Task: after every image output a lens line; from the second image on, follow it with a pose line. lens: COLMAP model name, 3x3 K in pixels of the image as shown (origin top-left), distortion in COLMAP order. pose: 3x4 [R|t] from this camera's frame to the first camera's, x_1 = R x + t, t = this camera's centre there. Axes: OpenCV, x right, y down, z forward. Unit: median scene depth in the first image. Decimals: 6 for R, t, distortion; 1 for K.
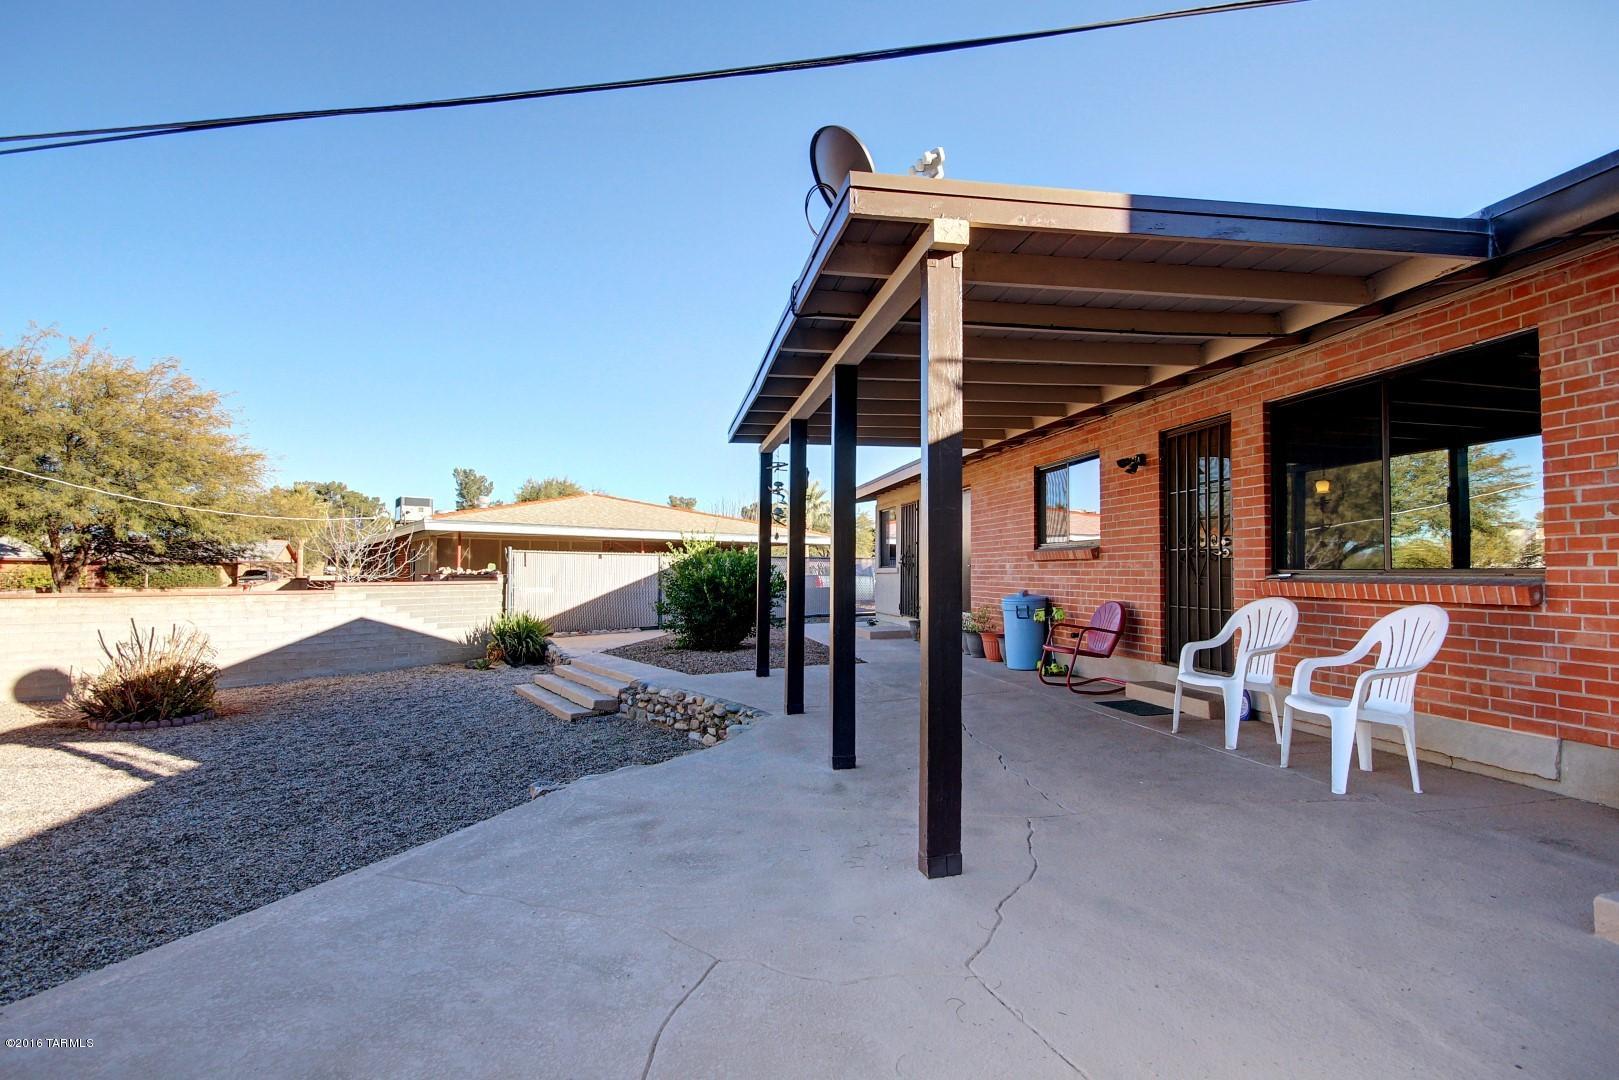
lens RADIAL K [[763.1, 0, 809.5], [0, 763.1, 540.0], [0, 0, 1]] dist [-0.000541, -0.001509]
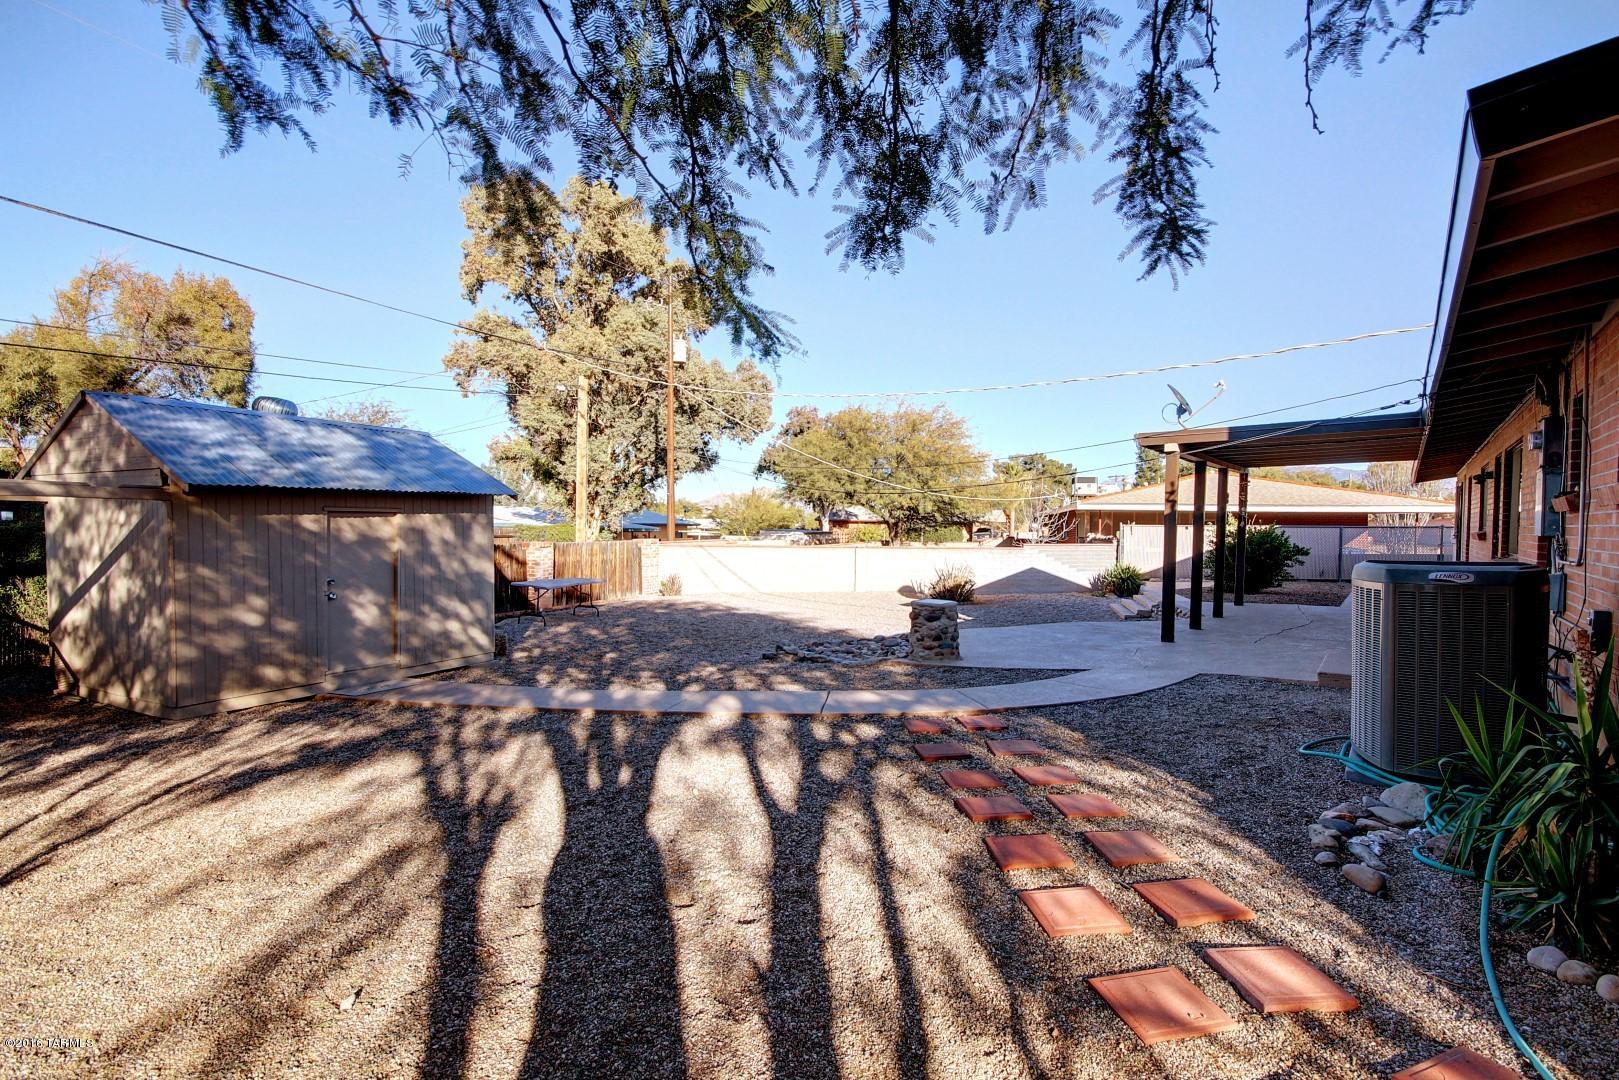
lens RADIAL K [[763.9, 0, 809.5], [0, 763.9, 540.0], [0, 0, 1]] dist [-0.125752, -0.000262]
pose [[0.658889, 0.019953, -0.751976, 0.247200], [0.021147, 0.998762, 0.045029, -0.027449], [0.751943, -0.045571, 0.657651, -0.359084]]
